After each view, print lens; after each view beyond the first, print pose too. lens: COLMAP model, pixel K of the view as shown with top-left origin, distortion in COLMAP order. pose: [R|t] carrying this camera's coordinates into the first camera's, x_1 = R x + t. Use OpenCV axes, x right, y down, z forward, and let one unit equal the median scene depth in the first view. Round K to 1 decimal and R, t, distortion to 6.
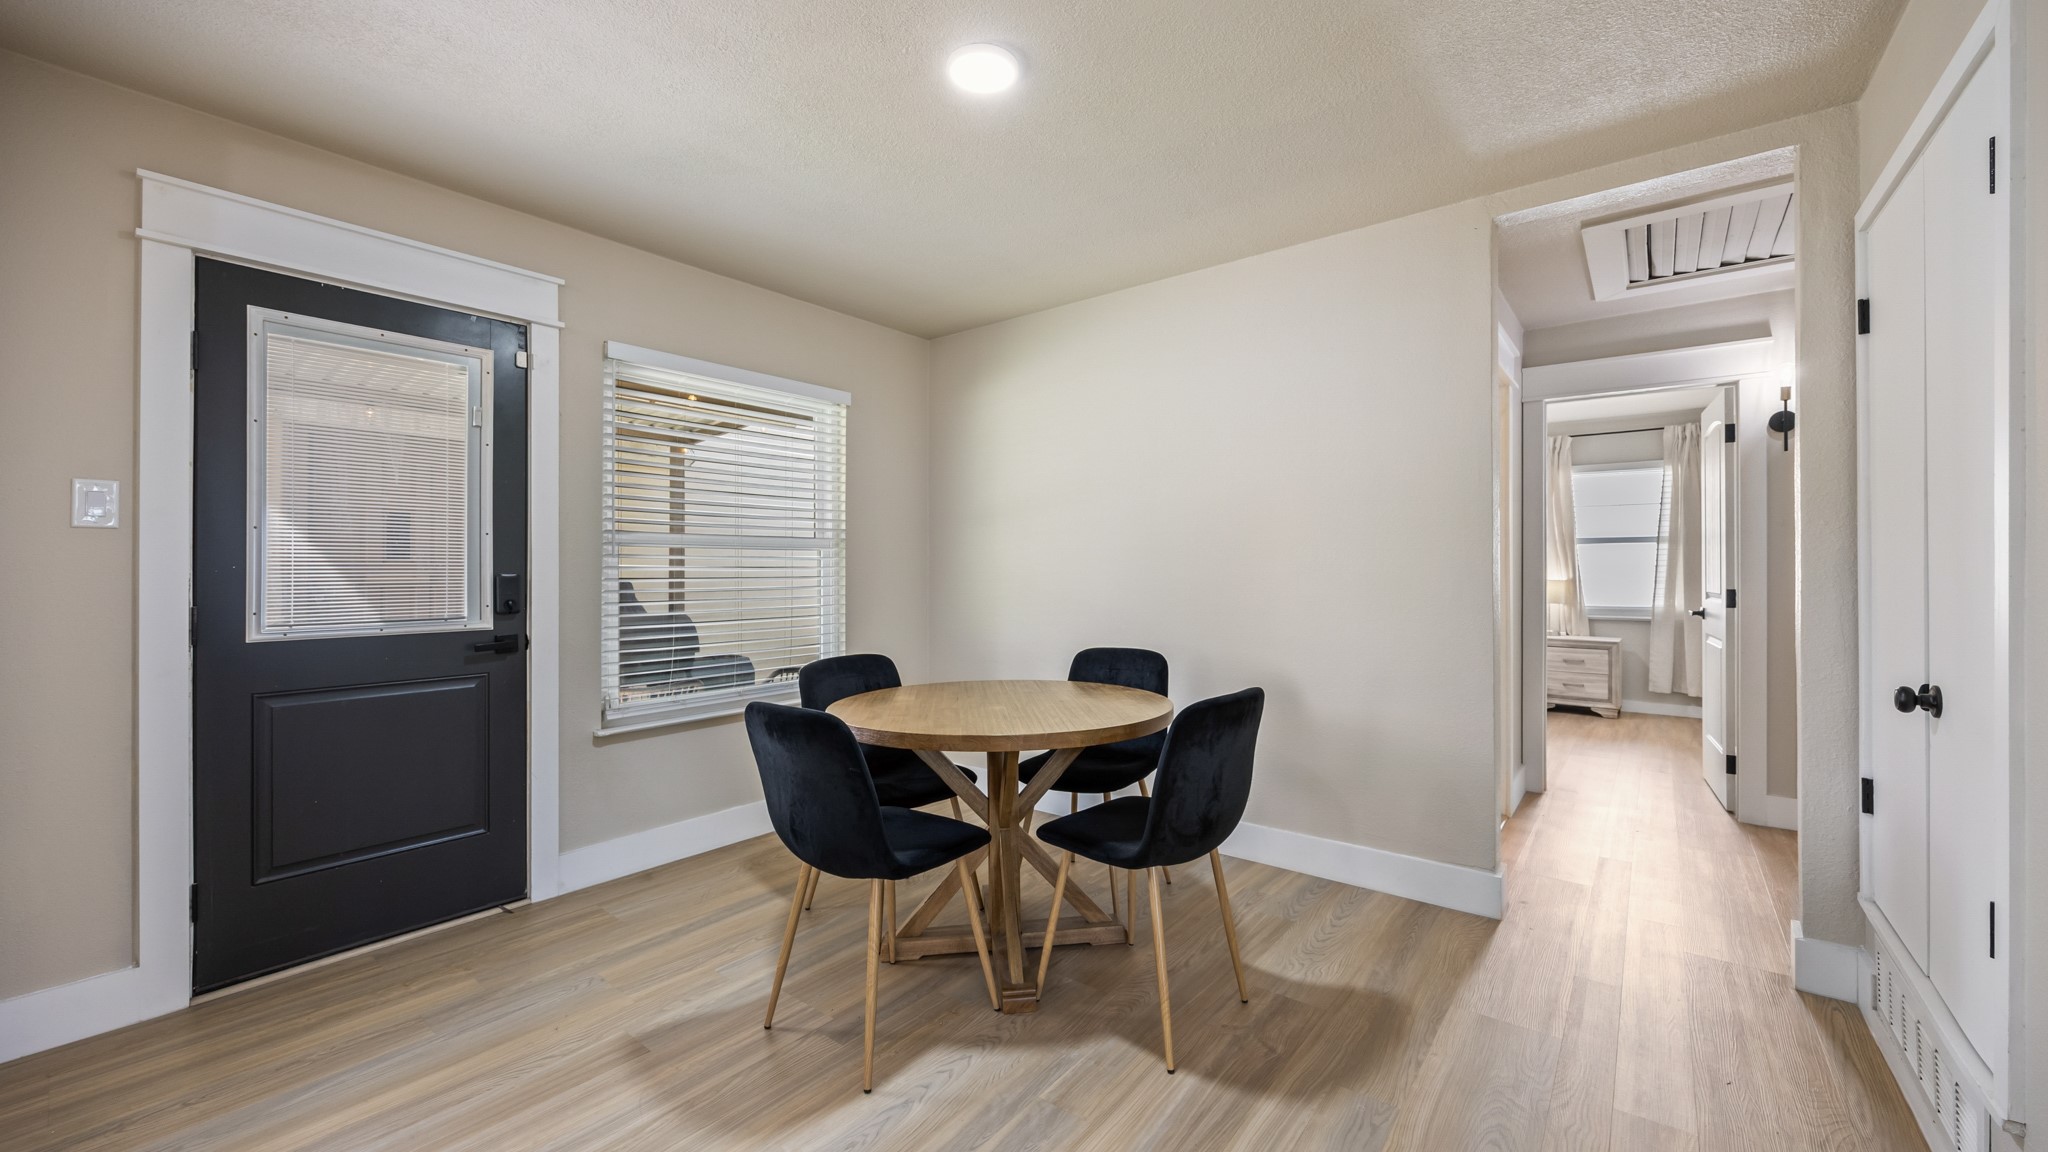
lens RADIAL K [[793.0, 0, 1023.7], [0, 793.0, 563.3], [0, 0, 1]] dist [0.001001, 0.000016]
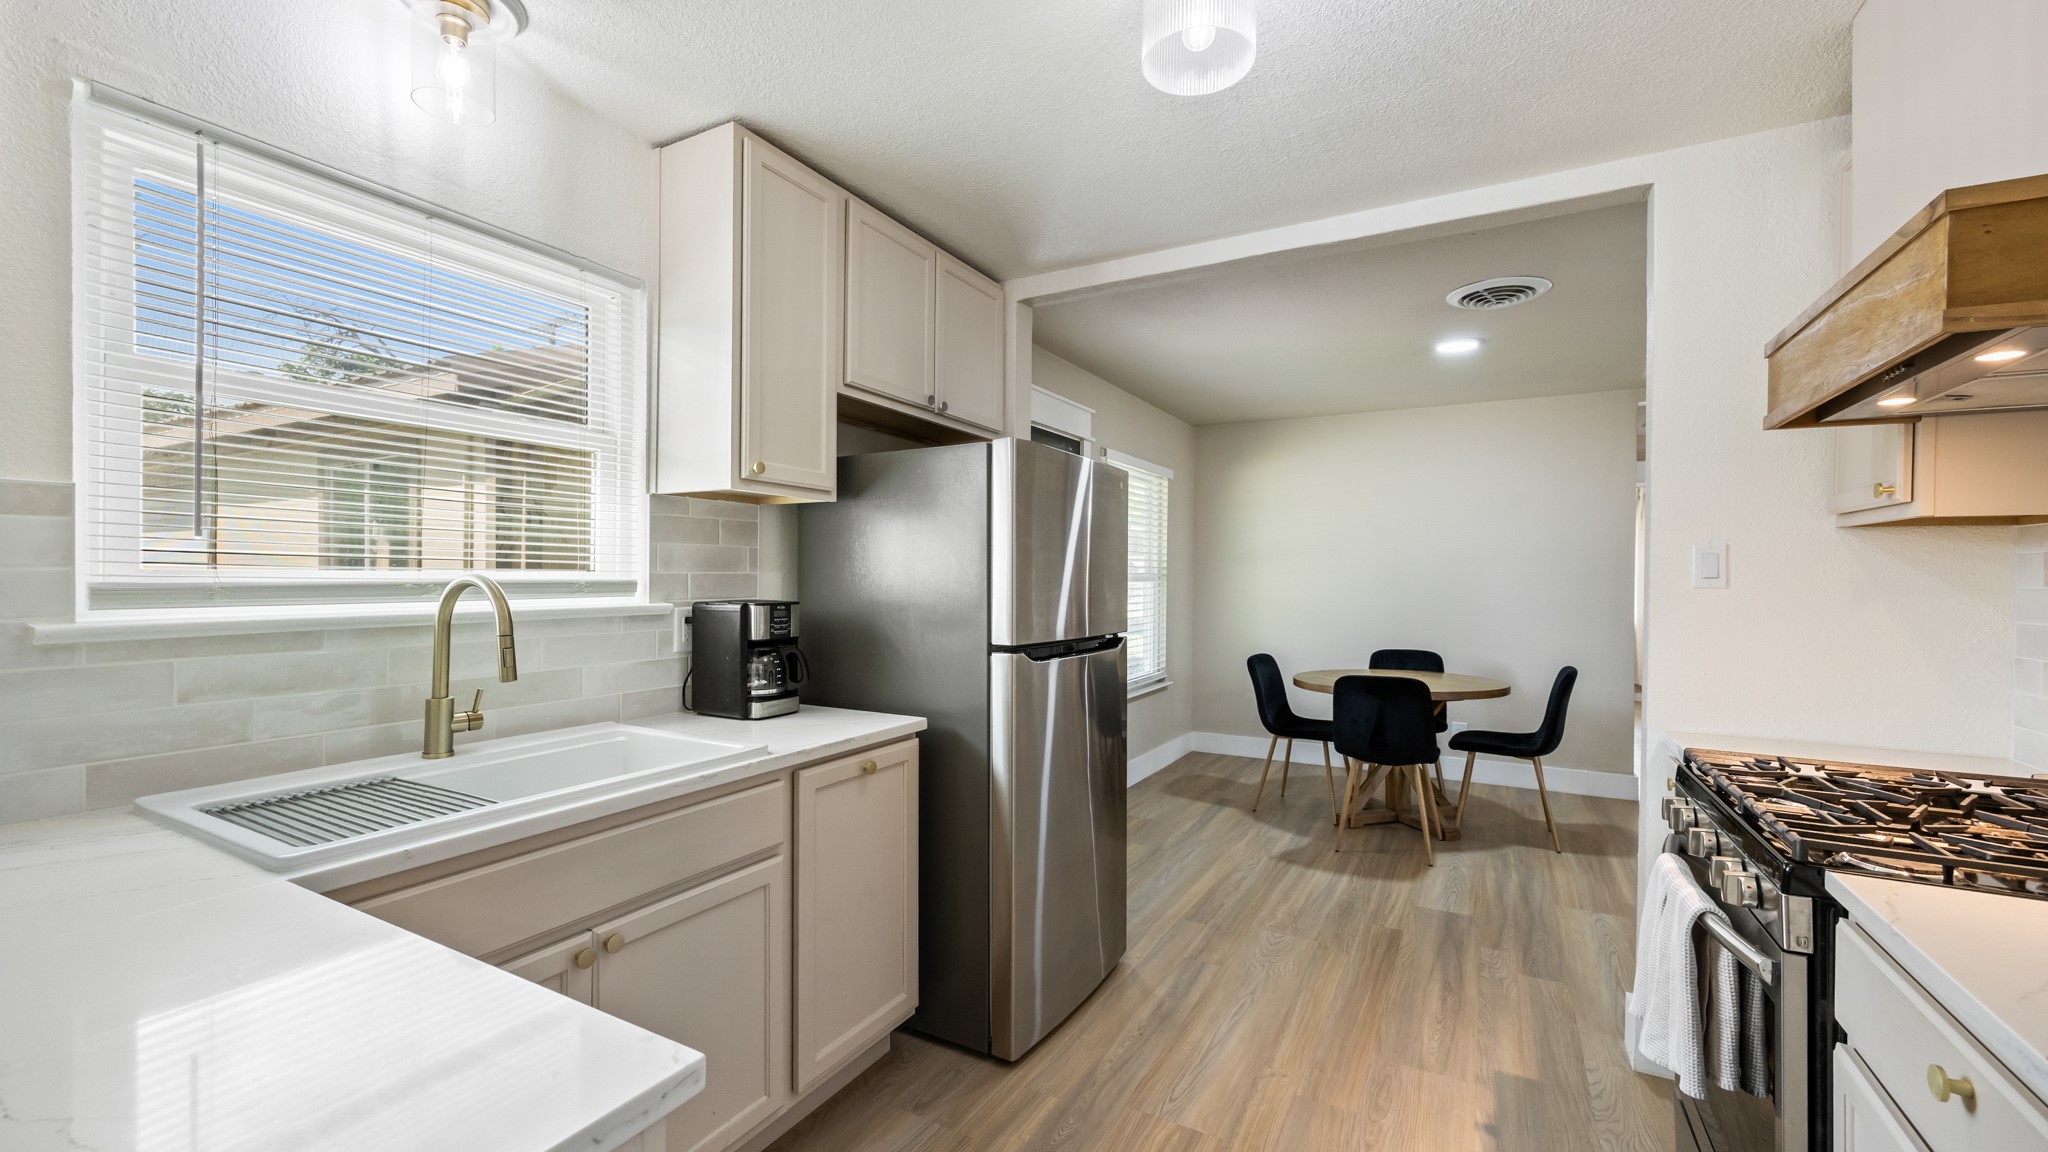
lens RADIAL K [[831.9, 0, 1024.0], [0, 831.9, 576.0], [0, 0, 1]] dist [0.002825, 0.000074]
pose [[0.987495, 0.004412, 0.157588, -1.198243], [-0.004768, 0.999987, 0.001877, -0.048453], [-0.157577, -0.002605, 0.987503, -0.703708]]
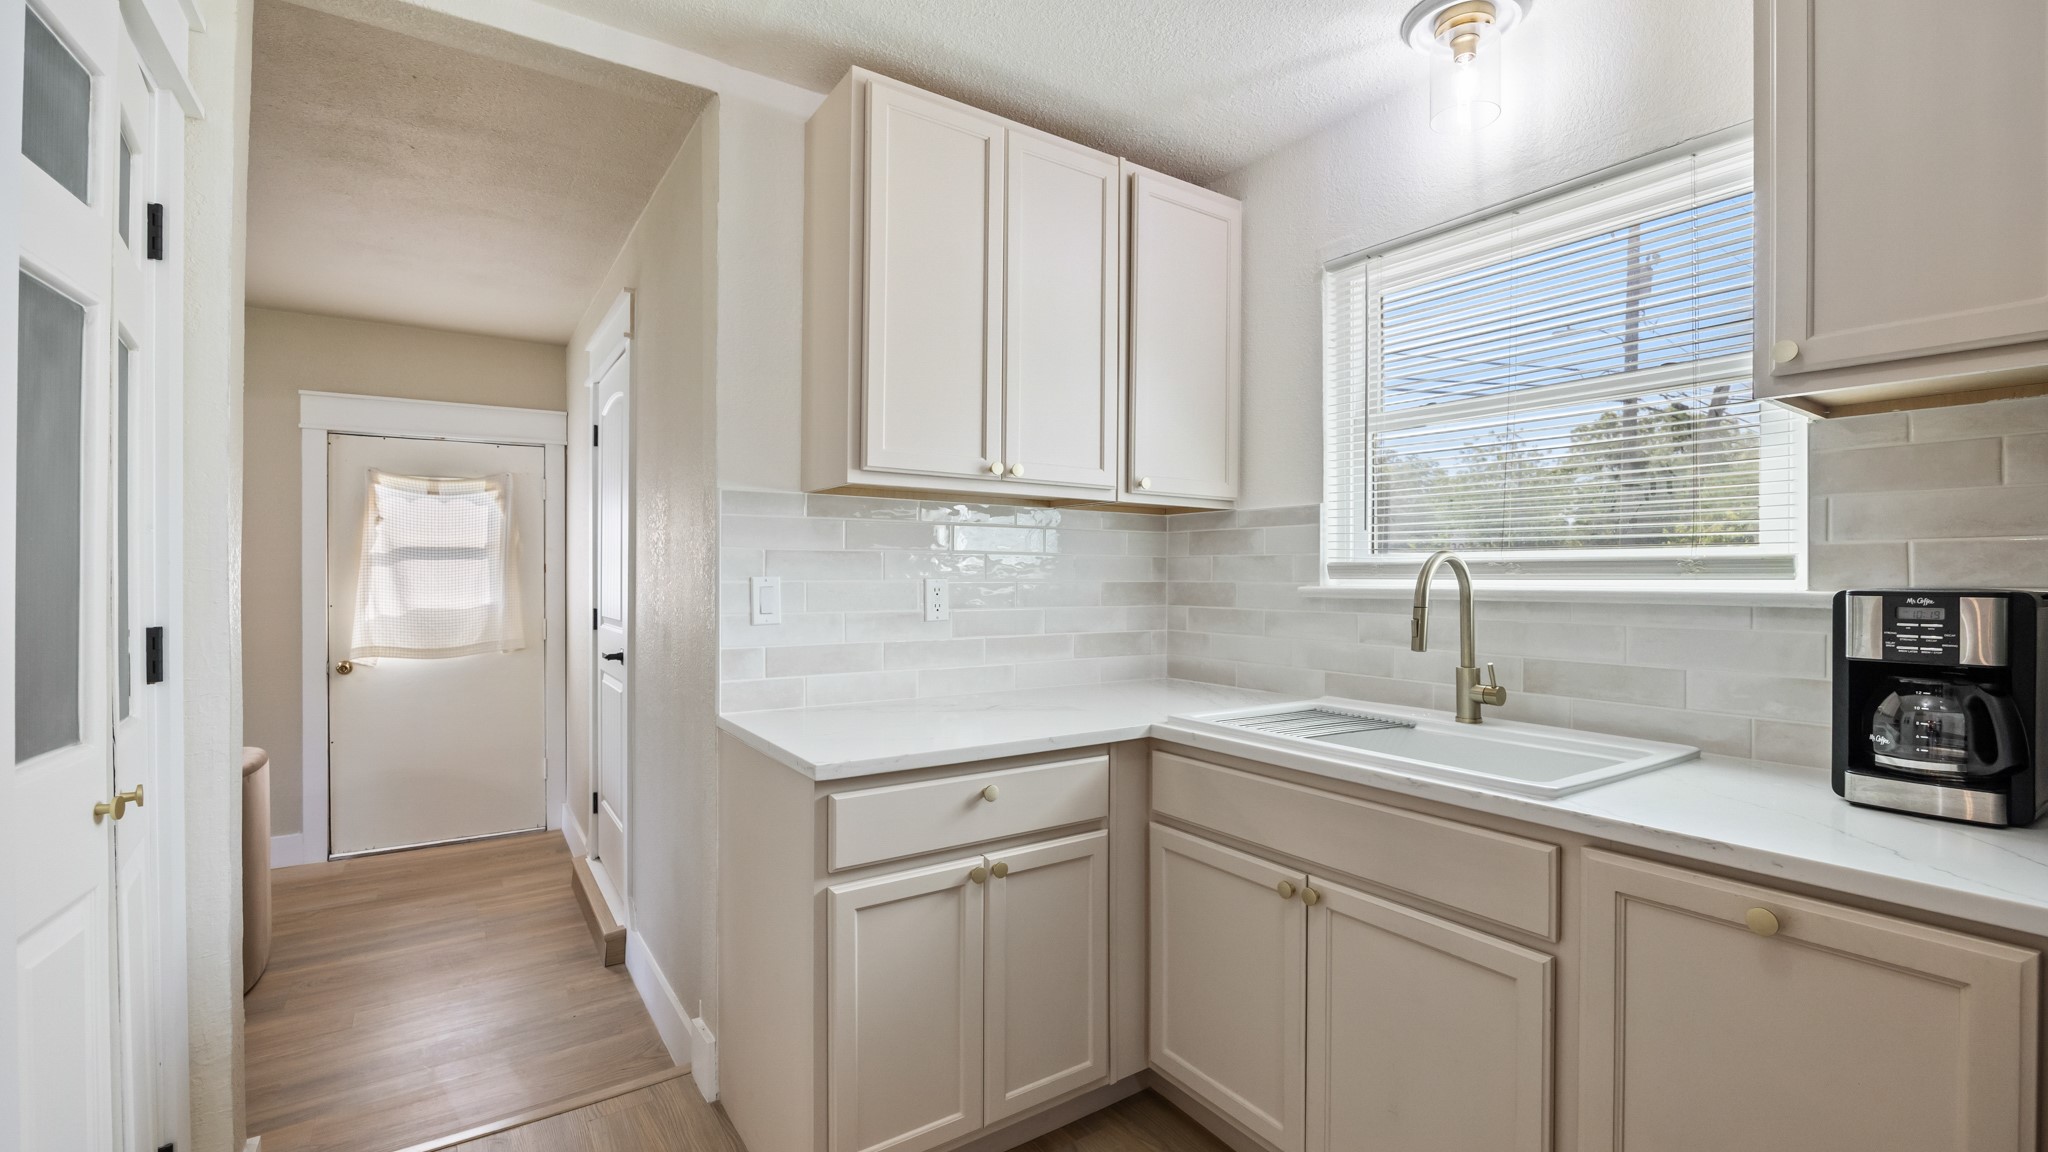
lens RADIAL K [[857.6, 0, 1024.0], [0, 857.6, 576.0], [0, 0, 1]] dist [-0.023201, 0.000111]
pose [[-0.304629, 0.001696, -0.952470, -0.676035], [0.001675, 0.999998, 0.001245, -0.024990], [0.952470, -0.001216, -0.304631, -0.035355]]
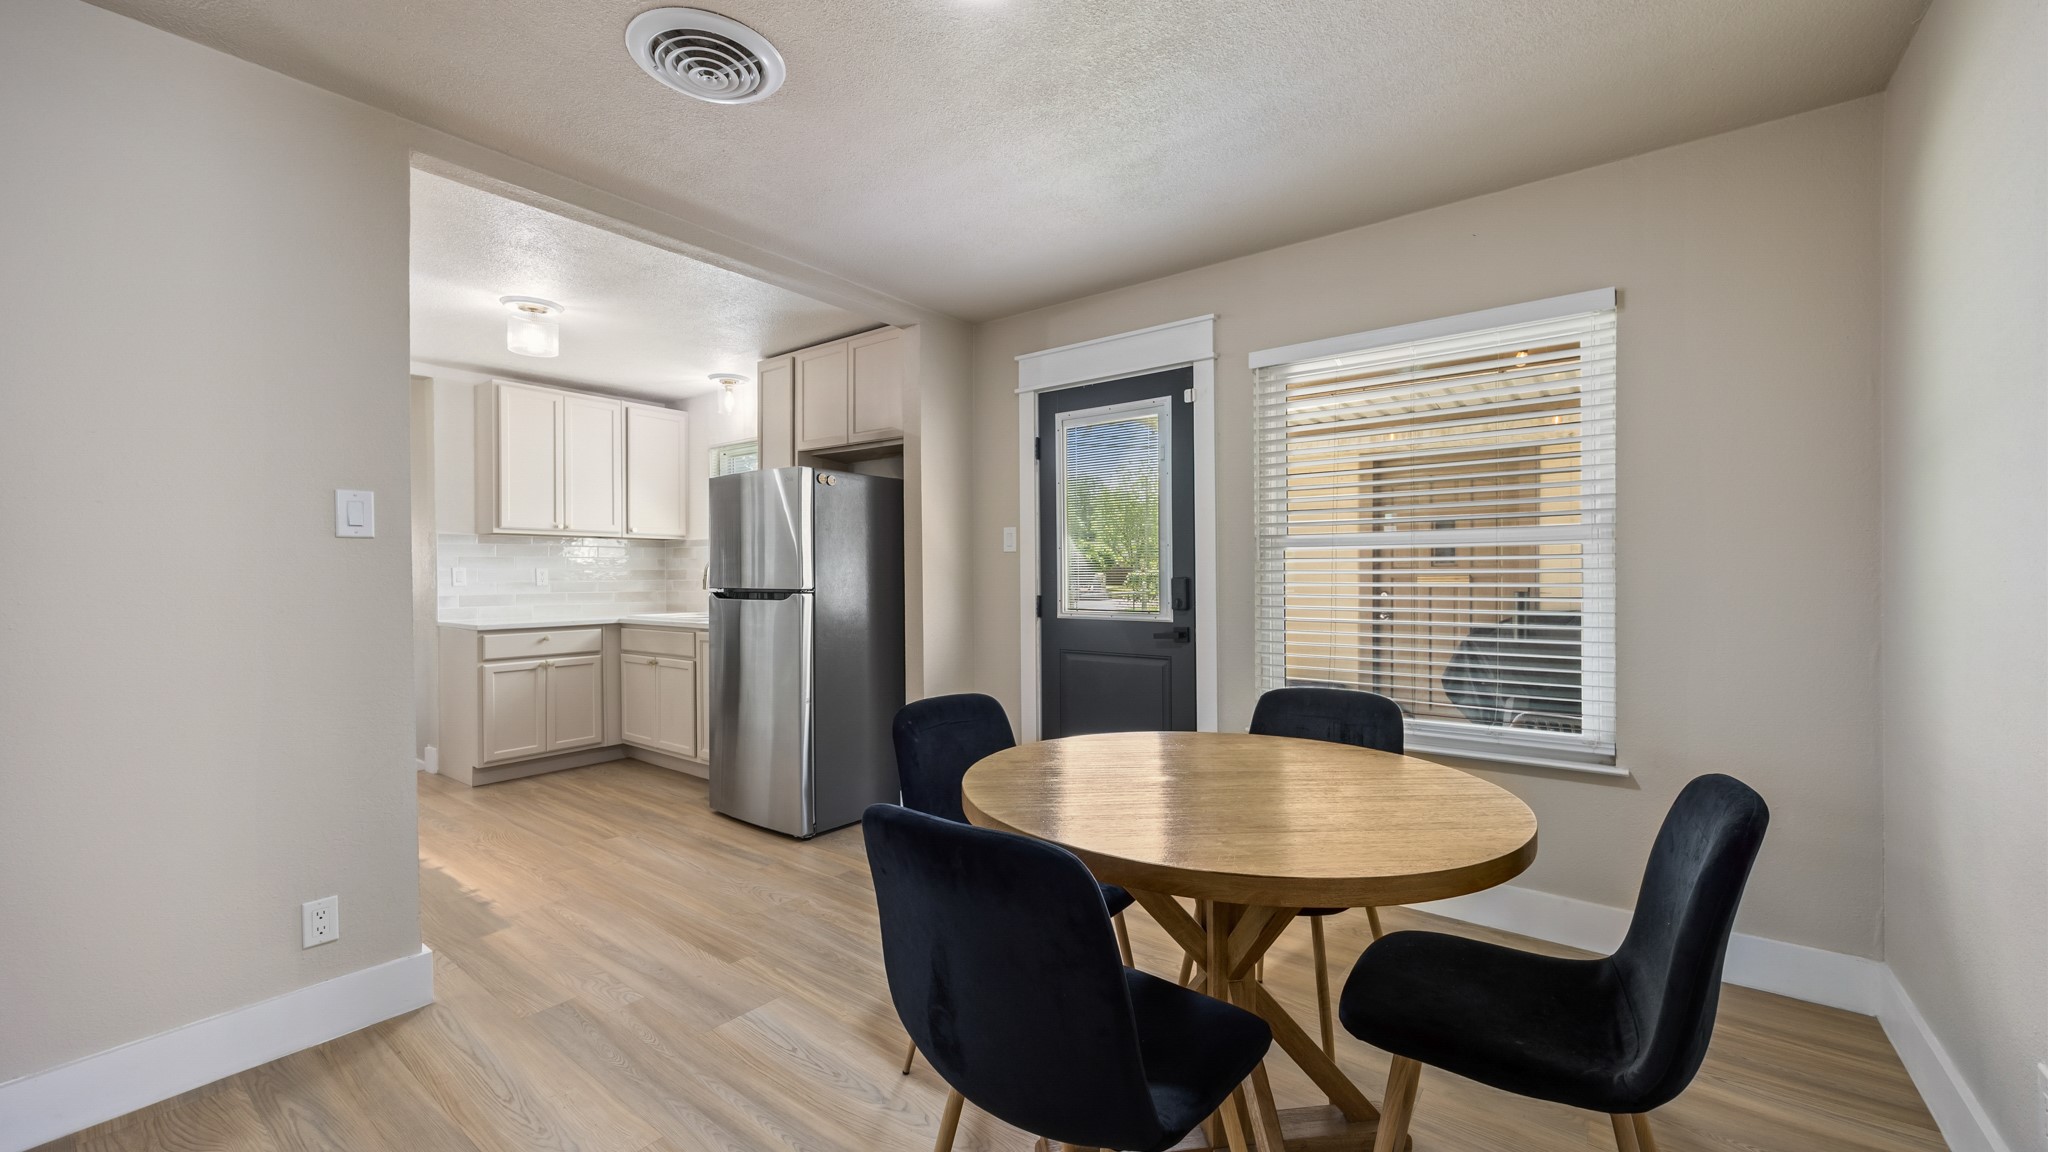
lens RADIAL K [[791.9, 0, 1024.0], [0, 791.9, 576.0], [0, 0, 1]] dist [0.006160, 0.000093]
pose [[0.013002, 0.004578, -0.999905, 0.662945], [0.010407, 0.999935, 0.004713, 0.004701], [0.999861, -0.010467, 0.012953, 0.894532]]
